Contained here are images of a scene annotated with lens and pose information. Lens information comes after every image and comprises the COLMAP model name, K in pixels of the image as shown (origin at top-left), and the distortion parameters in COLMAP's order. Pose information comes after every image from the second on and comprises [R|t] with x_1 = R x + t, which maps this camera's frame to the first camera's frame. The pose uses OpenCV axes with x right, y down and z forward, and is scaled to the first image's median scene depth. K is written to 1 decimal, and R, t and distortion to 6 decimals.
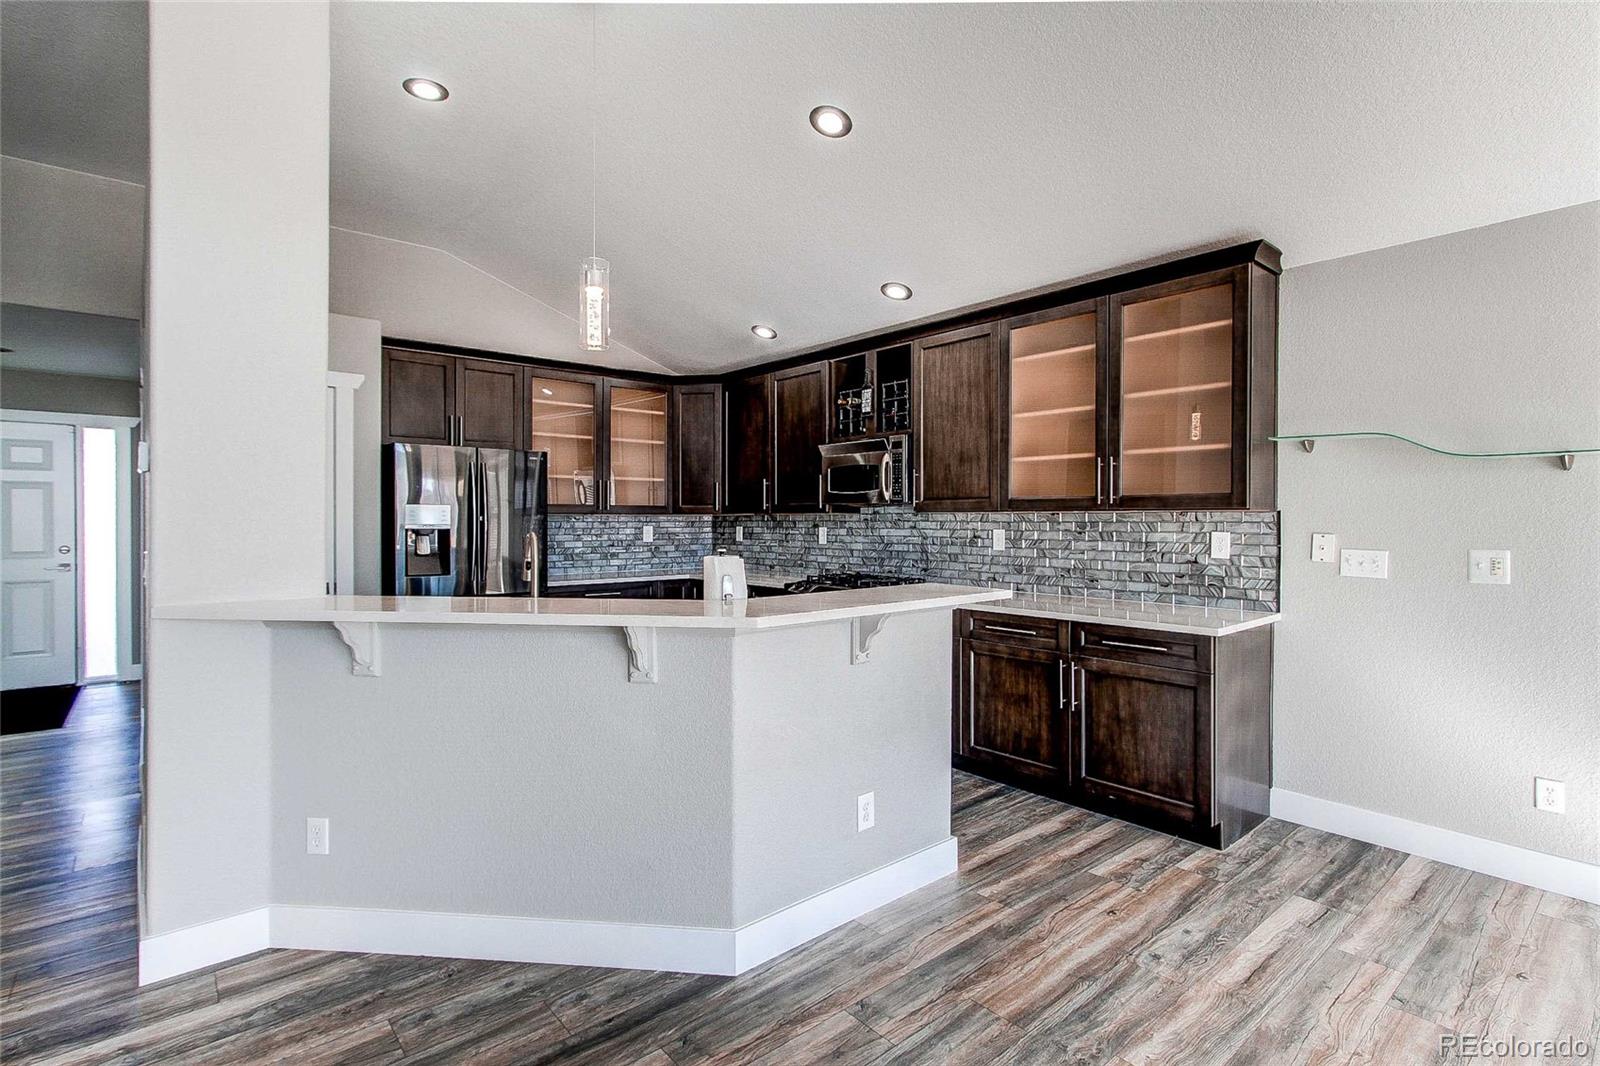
lens RADIAL K [[780.3, 0, 789.0], [0, 780.3, 531.6], [0, 0, 1]] dist [0.000192, 0.005339]
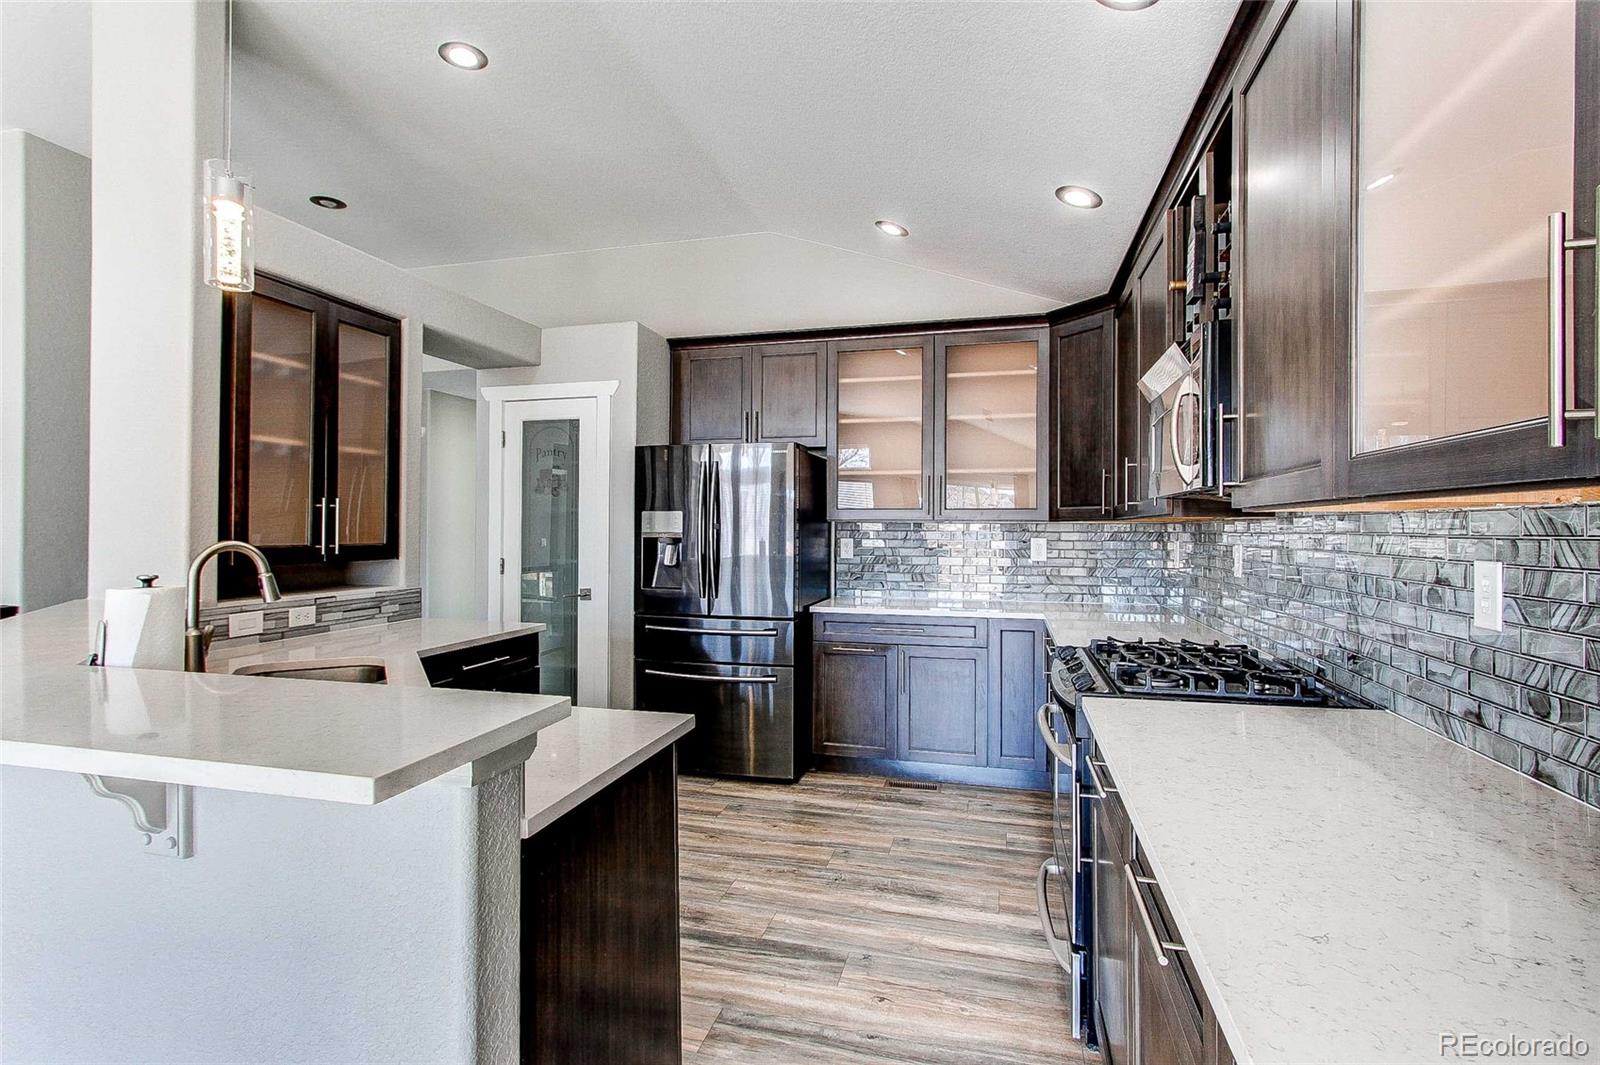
lens RADIAL K [[780.3, 0, 791.0], [0, 780.3, 523.1], [0, 0, 1]] dist [0.000192, 0.005339]
pose [[0.572692, -0.002807, -0.819766, 0.379881], [-0.017103, 0.999736, -0.015372, -0.008885], [0.819592, 0.022824, 0.572493, 0.618802]]
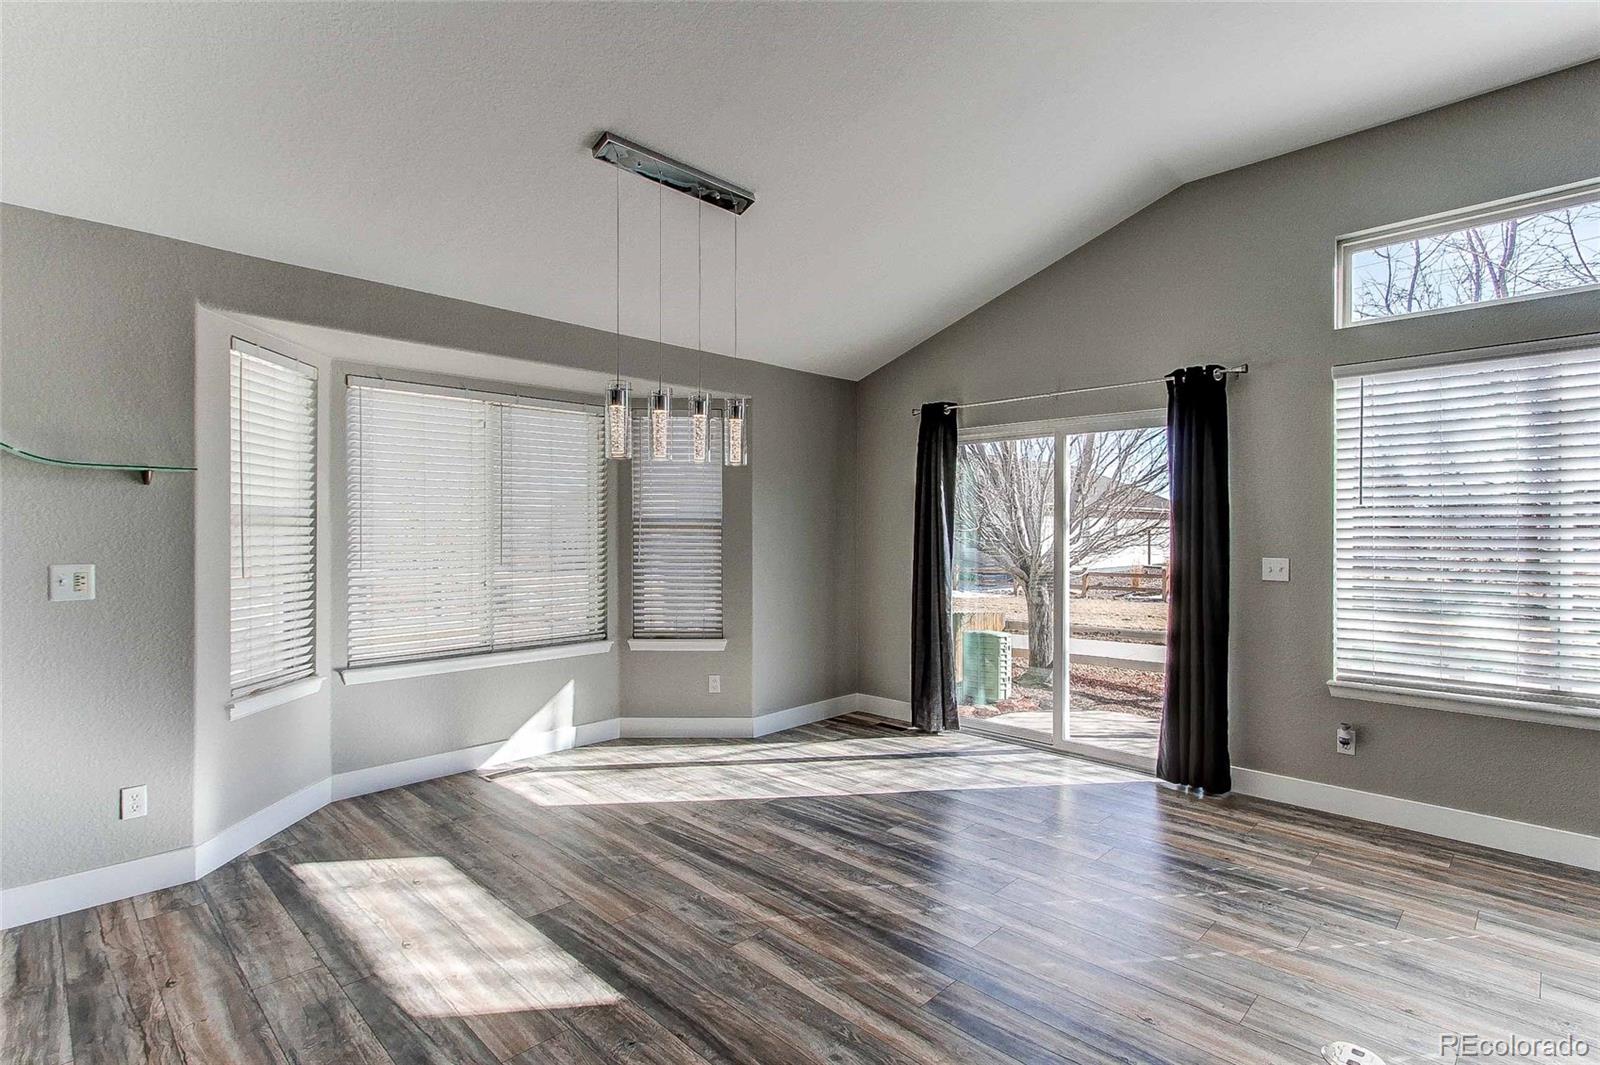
lens RADIAL K [[780.3, 0, 781.3], [0, 780.3, 531.8], [0, 0, 1]] dist [0.000192, 0.005339]
pose [[-0.079544, -0.001182, 0.996831, -0.072430], [0.013395, 0.999908, 0.002254, -0.004297], [-0.996741, 0.013532, -0.079521, 0.151082]]
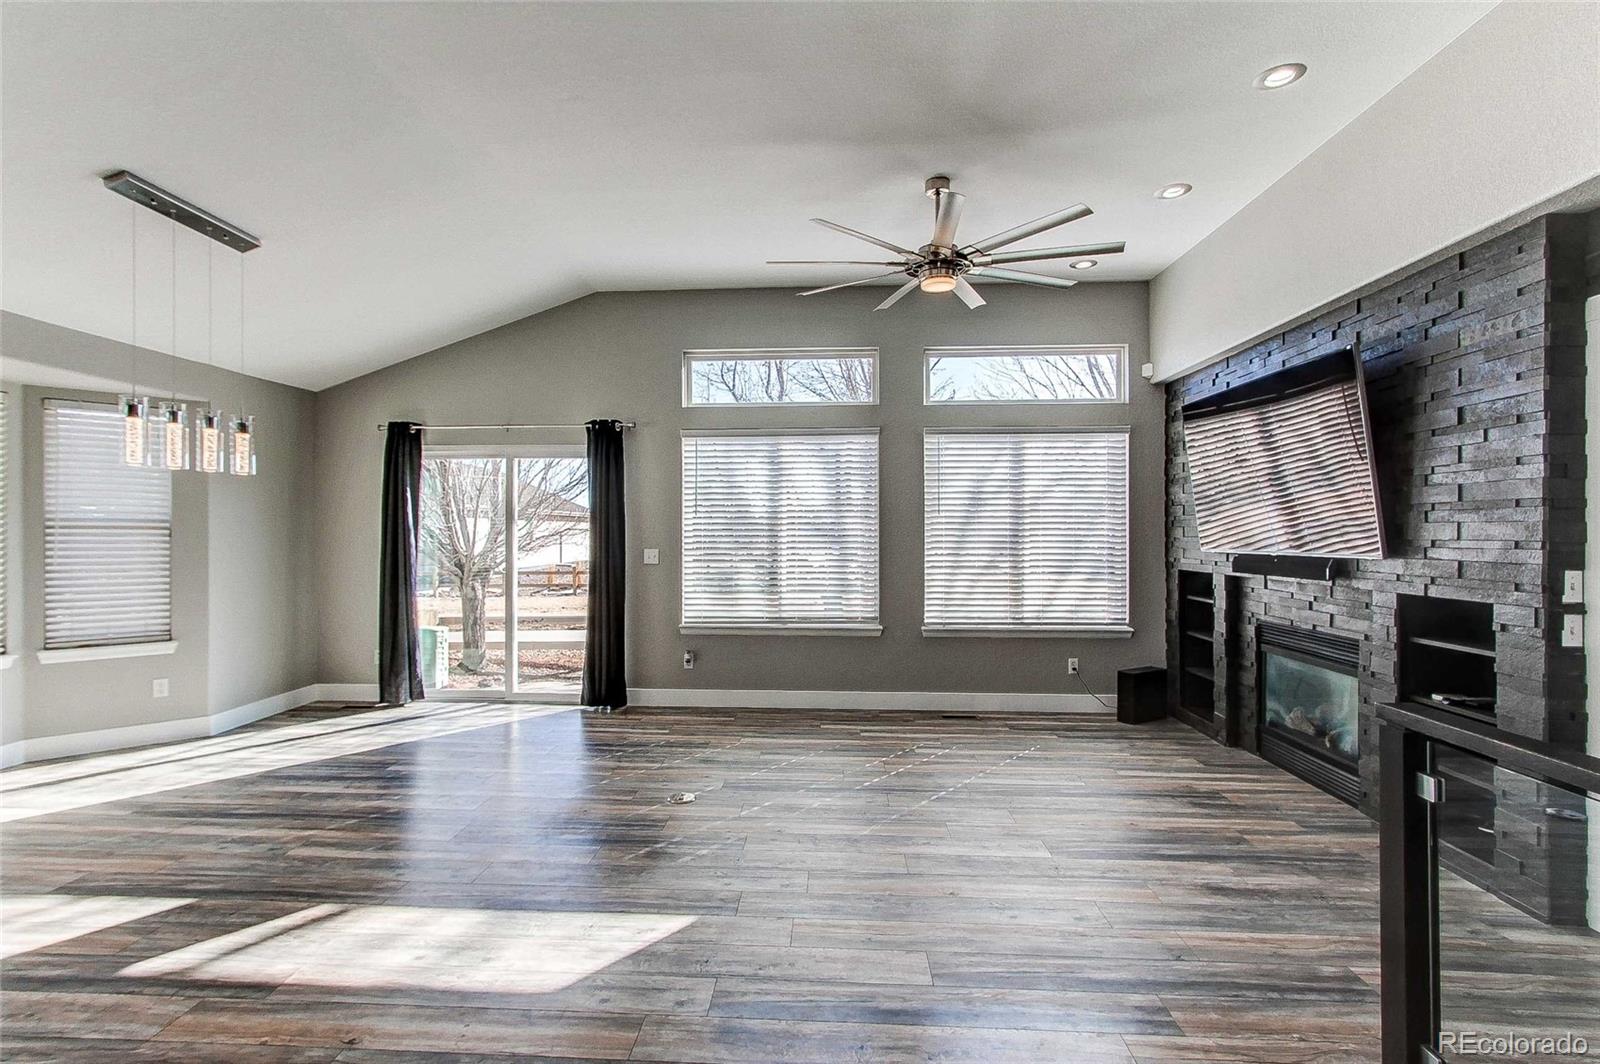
lens RADIAL K [[780.3, 0, 785.9], [0, 780.3, 531.4], [0, 0, 1]] dist [0.000192, 0.005339]
pose [[-0.719828, 0.001381, 0.694151, -0.354104], [0.010517, 0.999905, 0.008918, -0.006116], [-0.694073, 0.013720, -0.719774, 0.344180]]
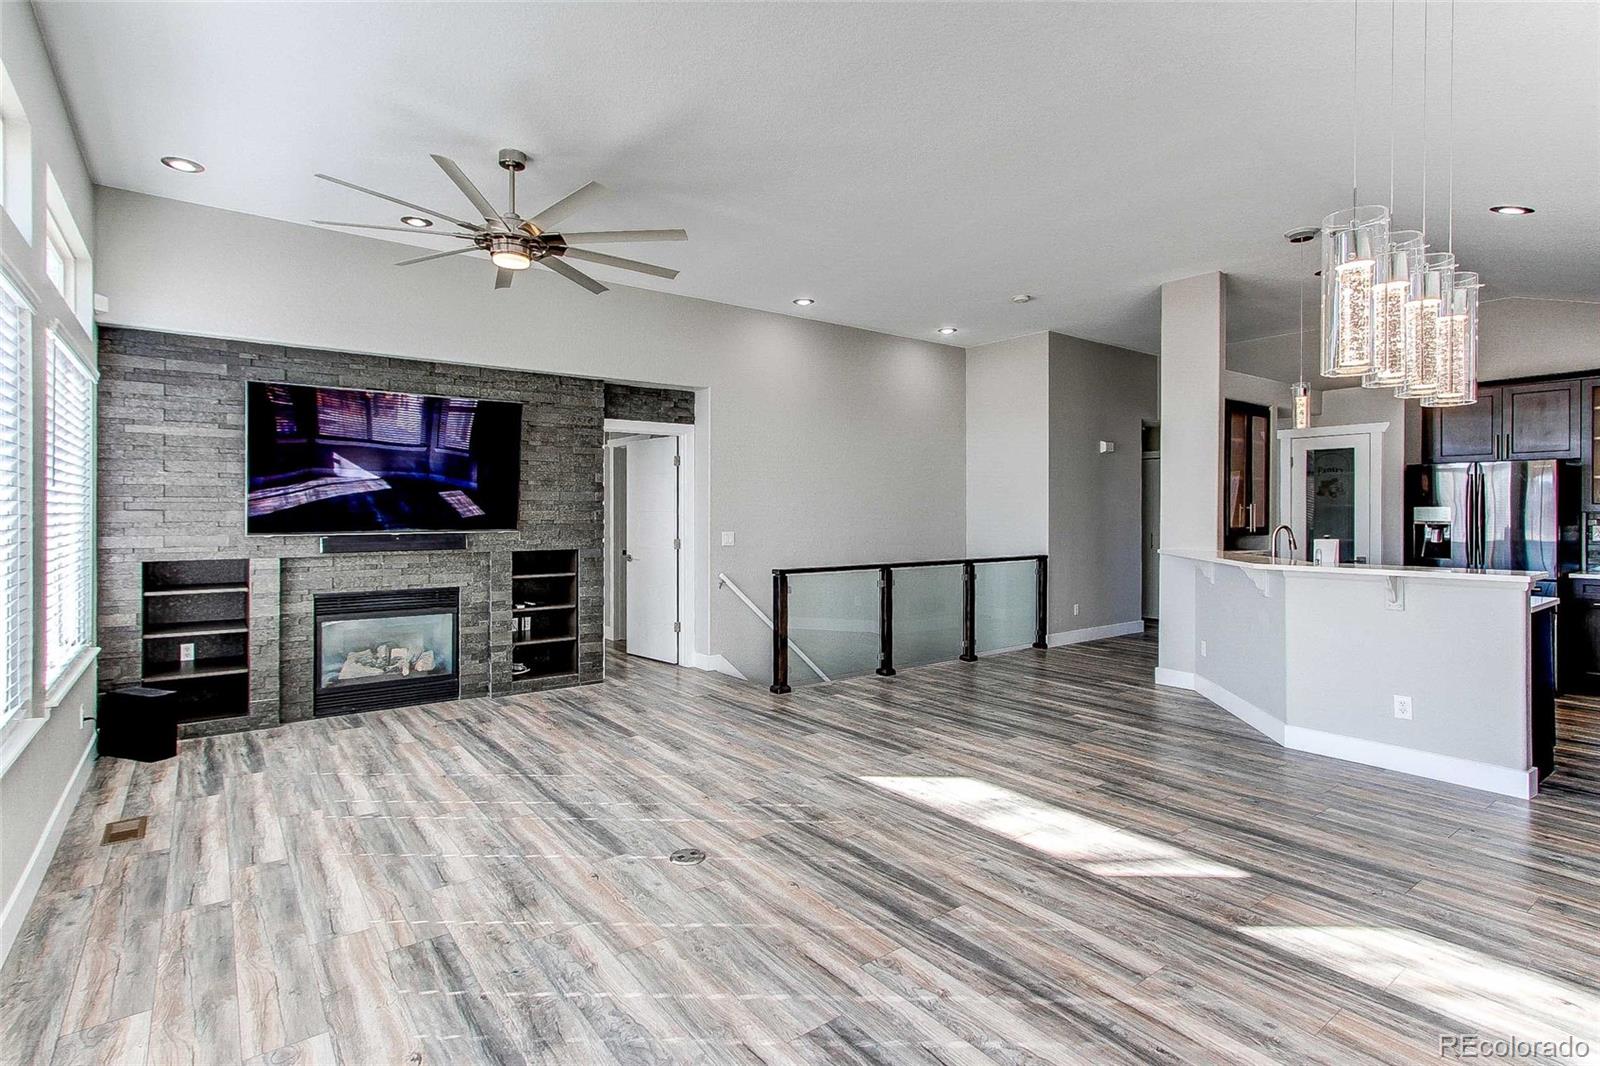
lens RADIAL K [[780.3, 0, 789.7], [0, 780.3, 511.0], [0, 0, 1]] dist [0.000192, 0.005339]
pose [[-0.059967, -0.002648, -0.998197, 1.046820], [-0.016216, 0.999867, -0.001679, -0.006042], [0.998069, 0.016086, -0.060002, -0.081942]]
